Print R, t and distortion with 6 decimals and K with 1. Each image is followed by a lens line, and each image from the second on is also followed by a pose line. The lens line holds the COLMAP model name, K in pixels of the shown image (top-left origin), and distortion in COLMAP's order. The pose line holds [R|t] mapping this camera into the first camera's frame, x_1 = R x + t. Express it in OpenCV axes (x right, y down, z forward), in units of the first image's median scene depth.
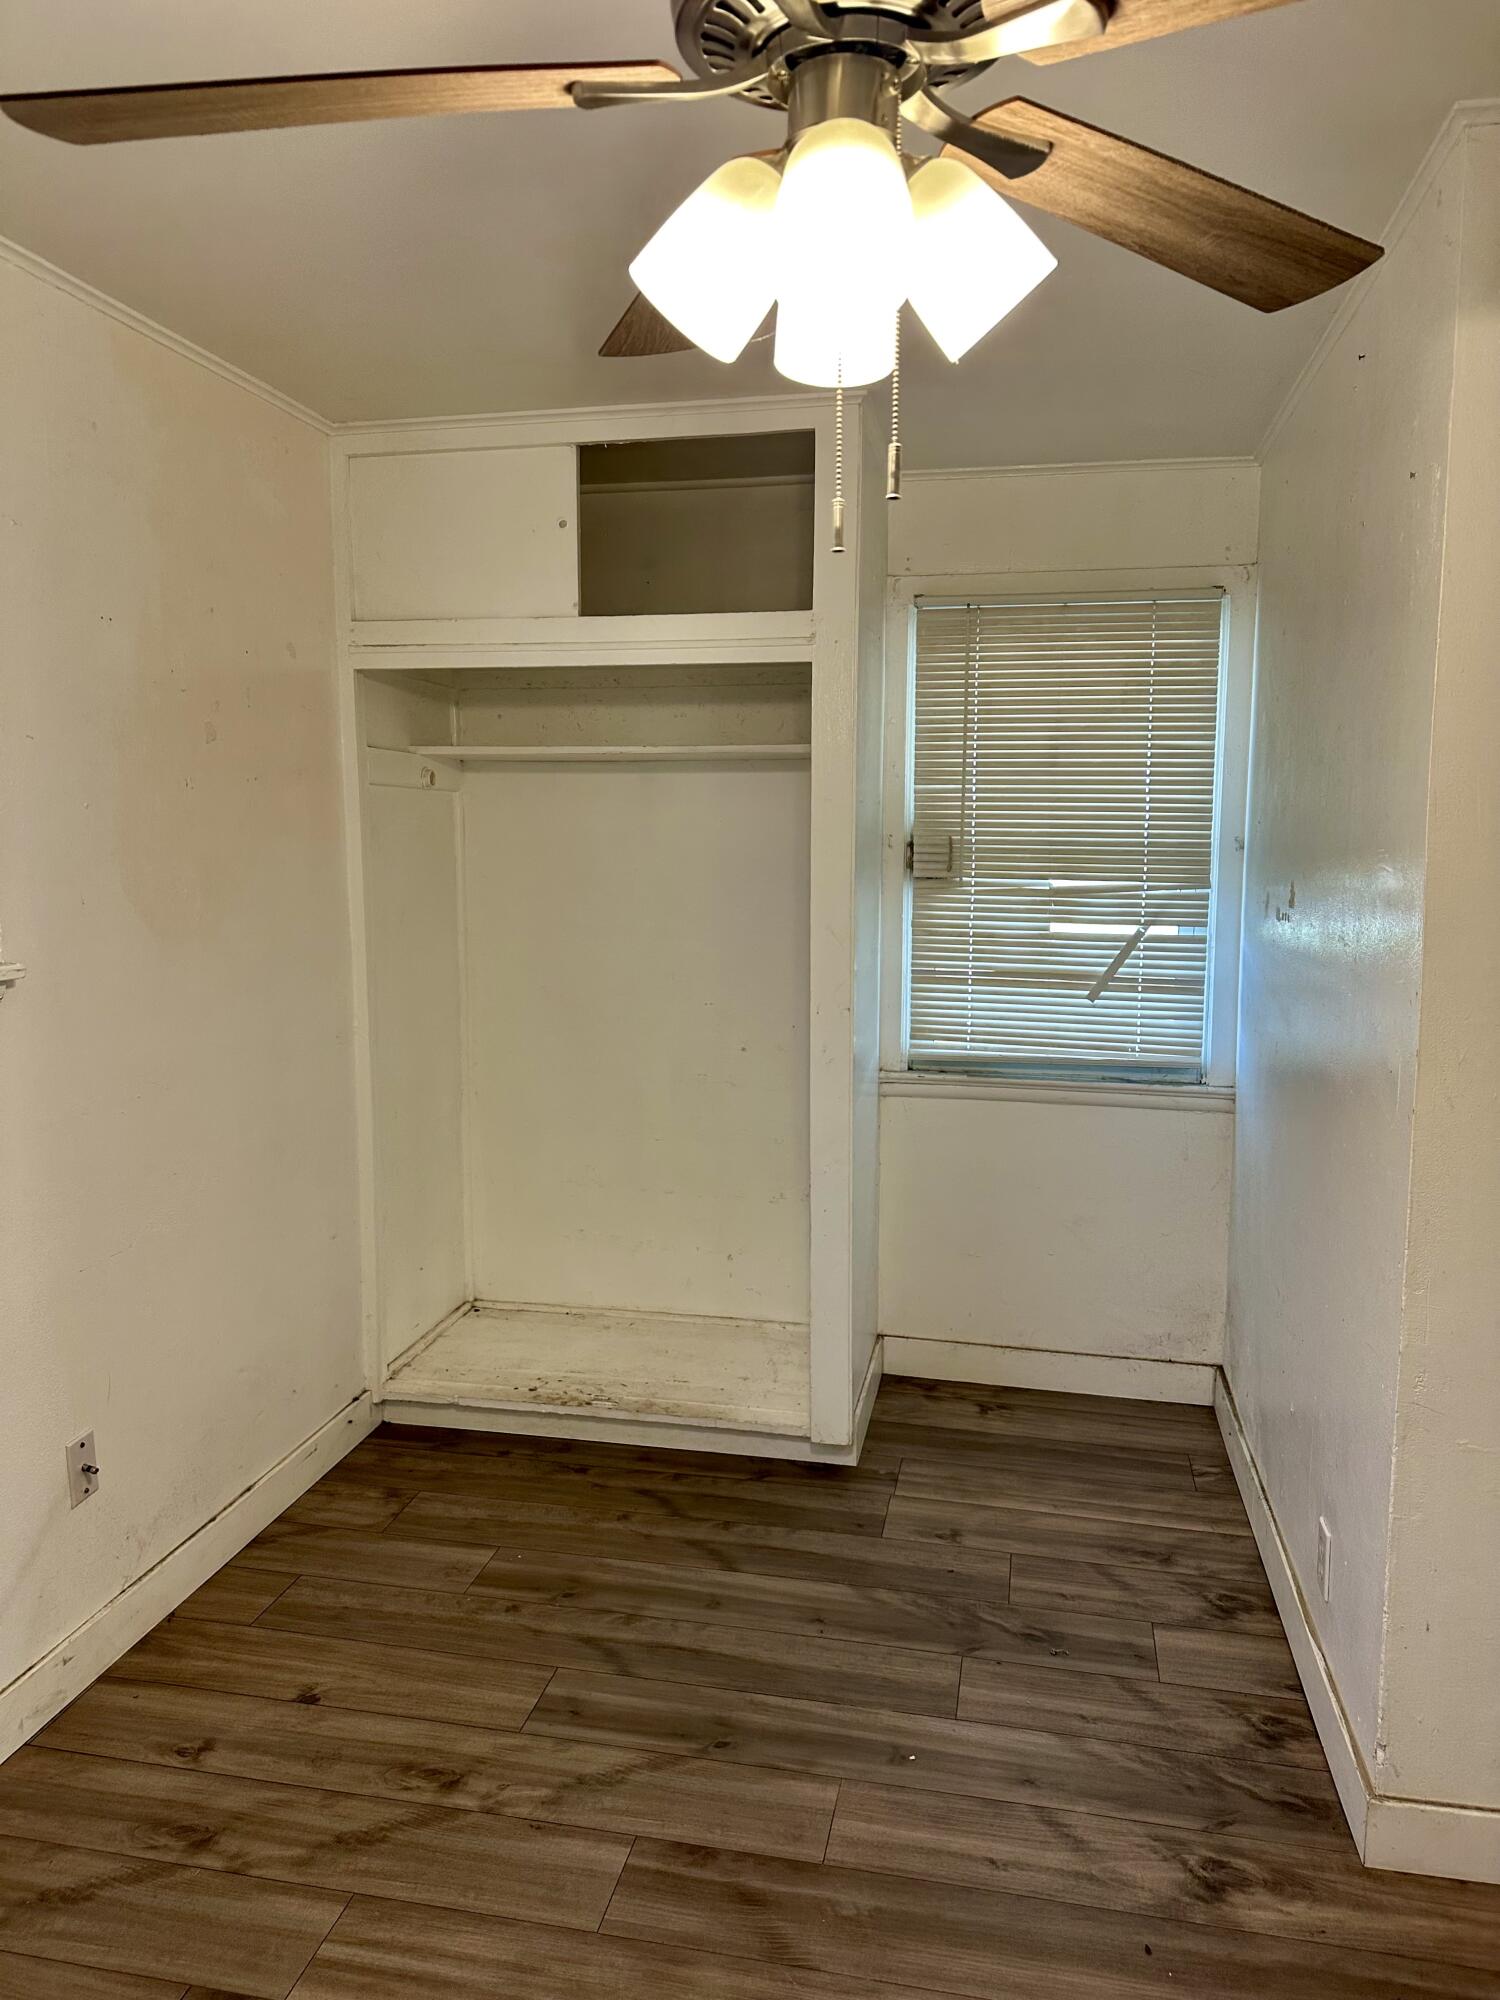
lens RADIAL K [[1436.0, 0, 741.9], [0, 1436.0, 997.7], [0, 0, 1]] dist [0.072823, -0.070064]
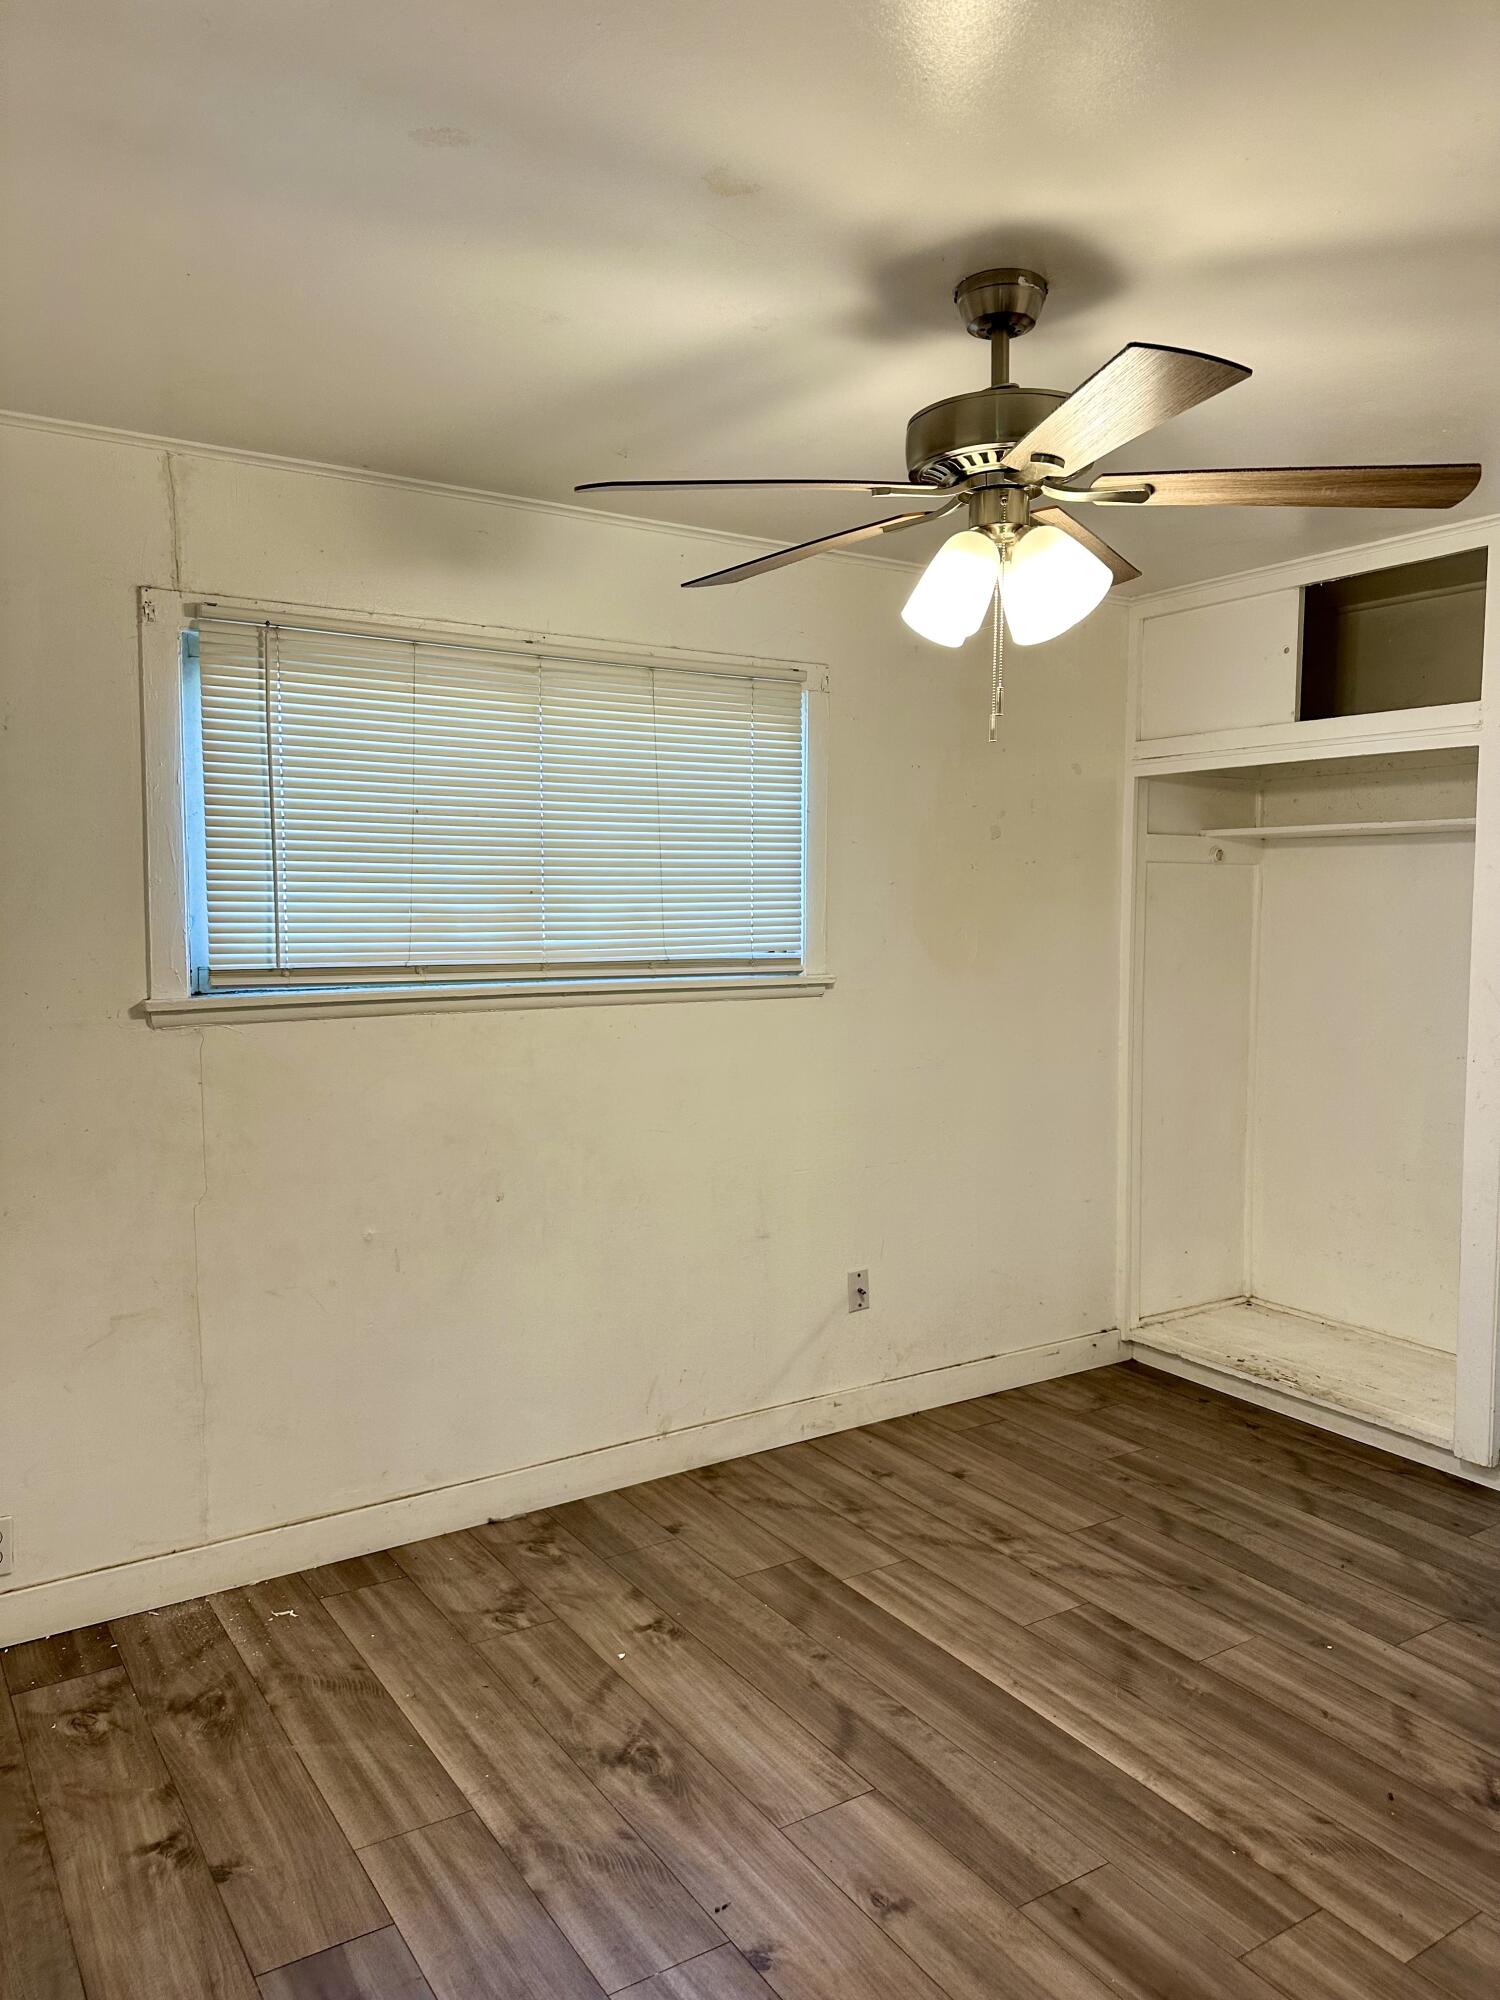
lens RADIAL K [[1436.0, 0, 747.6], [0, 1436.0, 995.4], [0, 0, 1]] dist [0.072823, -0.070064]
pose [[0.705554, 0.048567, -0.706990, 0.528130], [-0.088761, 0.995849, -0.020171, 0.039490], [0.703076, 0.076985, 0.706935, -0.215245]]
